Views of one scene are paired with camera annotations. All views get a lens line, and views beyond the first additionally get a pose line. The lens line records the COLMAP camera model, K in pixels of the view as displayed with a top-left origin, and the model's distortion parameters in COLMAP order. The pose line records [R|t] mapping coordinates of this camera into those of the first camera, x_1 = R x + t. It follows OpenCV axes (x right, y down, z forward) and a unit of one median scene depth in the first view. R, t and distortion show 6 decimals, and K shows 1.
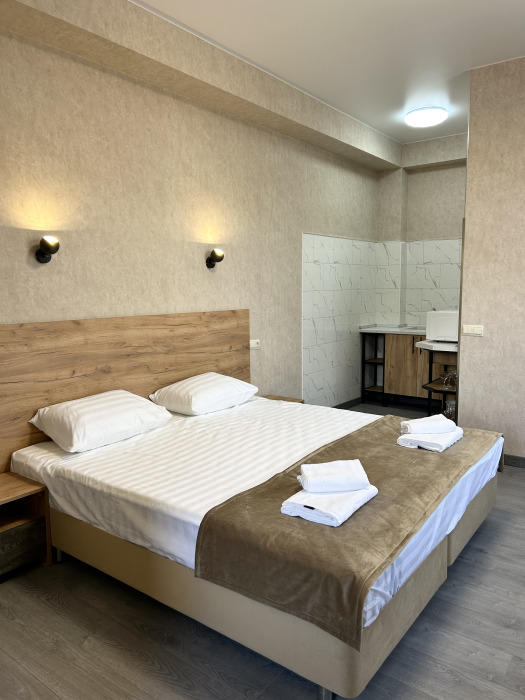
lens RADIAL K [[521.6, 0, 257.7], [0, 521.6, 349.2], [0, 0, 1]] dist [0.004996, -0.007007]
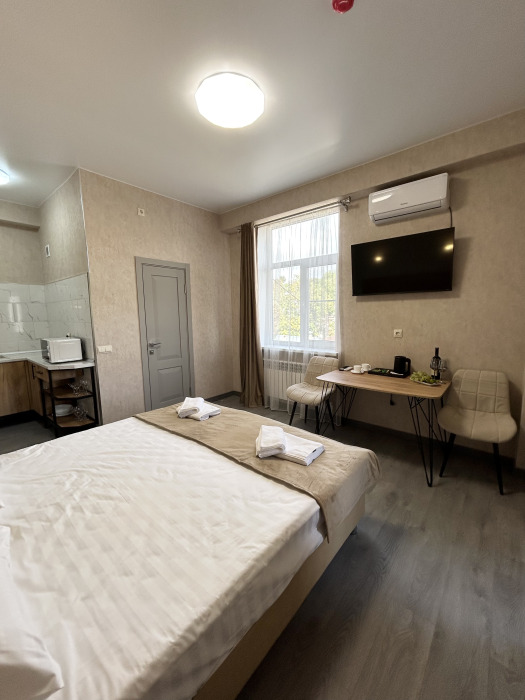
lens RADIAL K [[283.0, 0, 260.2], [0, 283.0, 348.3], [0, 0, 1]] dist [0.000375, -0.000252]
pose [[0.049974, -0.114842, 0.992126, -0.592765], [0.131292, 0.985502, 0.107462, -0.109134], [-0.990083, 0.124888, 0.064328, 0.812639]]
